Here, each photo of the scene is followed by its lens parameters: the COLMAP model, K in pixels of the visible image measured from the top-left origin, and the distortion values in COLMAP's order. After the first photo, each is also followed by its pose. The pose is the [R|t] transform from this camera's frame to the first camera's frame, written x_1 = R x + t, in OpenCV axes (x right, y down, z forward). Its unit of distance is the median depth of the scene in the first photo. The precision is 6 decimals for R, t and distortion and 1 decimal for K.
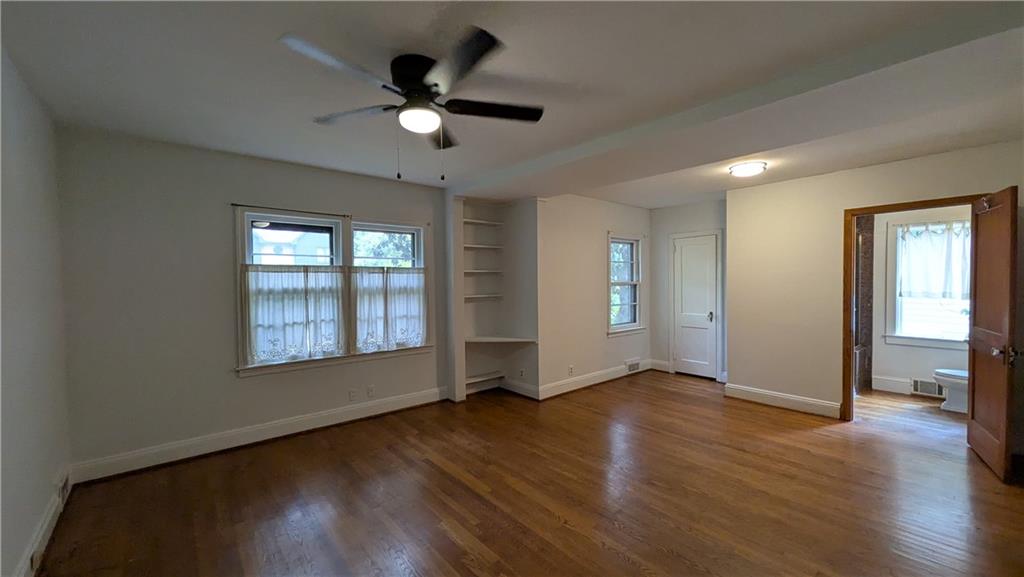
lens RADIAL K [[400.0, 0, 512.7], [0, 400.0, 287.6], [0, 0, 1]] dist [0.003482, -0.000291]
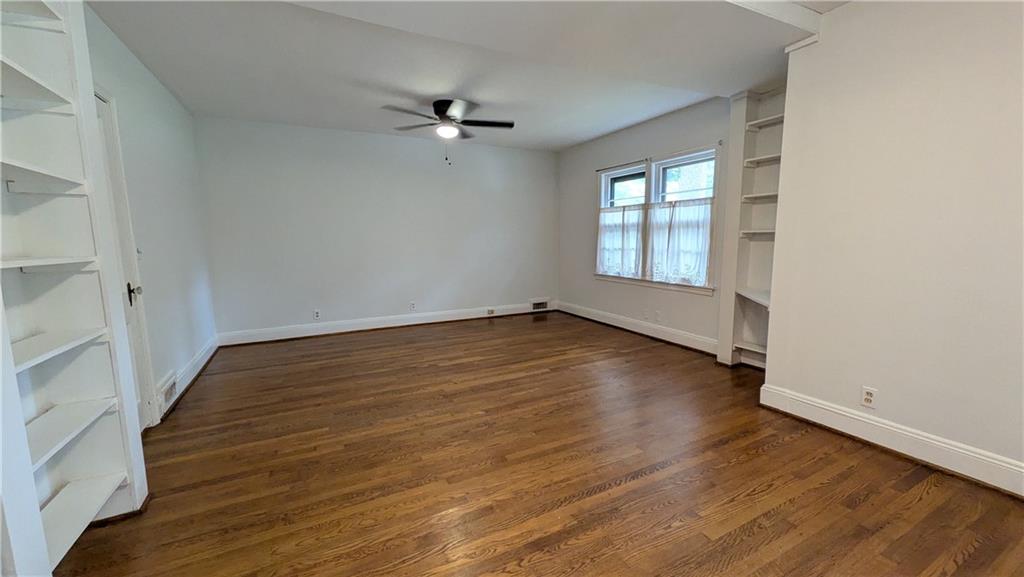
lens RADIAL K [[400.0, 0, 511.0], [0, 400.0, 290.4], [0, 0, 1]] dist [0.003482, -0.000291]
pose [[-0.235658, 0.143678, -0.961157, 0.881583], [-0.001233, 0.988966, 0.148137, 0.025791], [0.971835, 0.036094, -0.232881, 0.941927]]
